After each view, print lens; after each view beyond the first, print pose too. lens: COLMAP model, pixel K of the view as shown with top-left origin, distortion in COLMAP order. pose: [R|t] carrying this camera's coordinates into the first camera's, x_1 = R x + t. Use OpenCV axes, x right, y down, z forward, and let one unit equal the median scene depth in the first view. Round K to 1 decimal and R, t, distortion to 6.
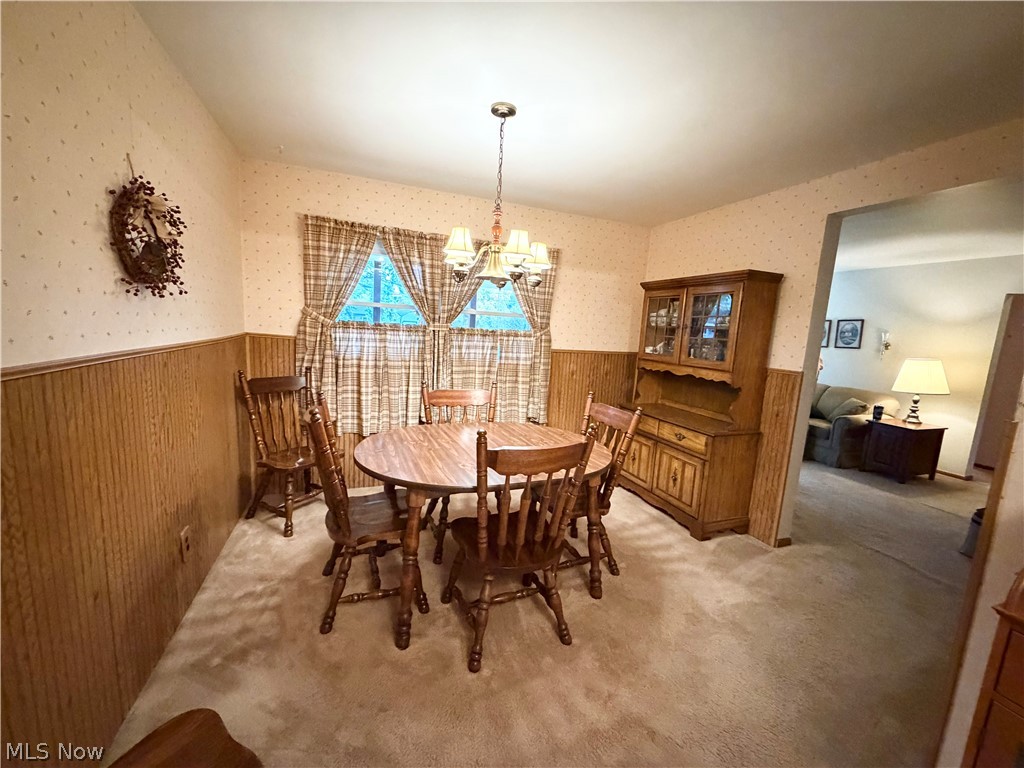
lens RADIAL K [[405.1, 0, 513.1], [0, 405.1, 387.1], [0, 0, 1]] dist [0.000596, 0.000321]
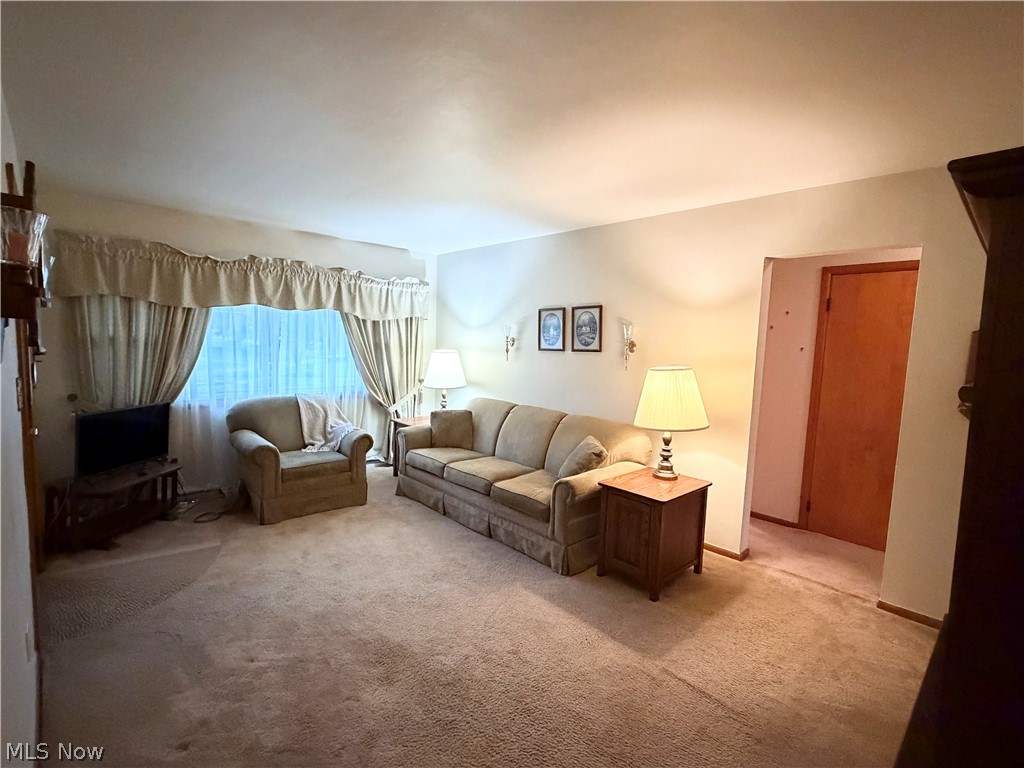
lens RADIAL K [[473.0, 0, 509.1], [0, 473.0, 386.9], [0, 0, 1]] dist [0.002049, 0.000057]
pose [[0.918872, -0.058709, 0.390163, 0.467006], [0.071439, 0.997279, -0.018180, -0.040092], [-0.388034, 0.044578, 0.920566, 0.410212]]
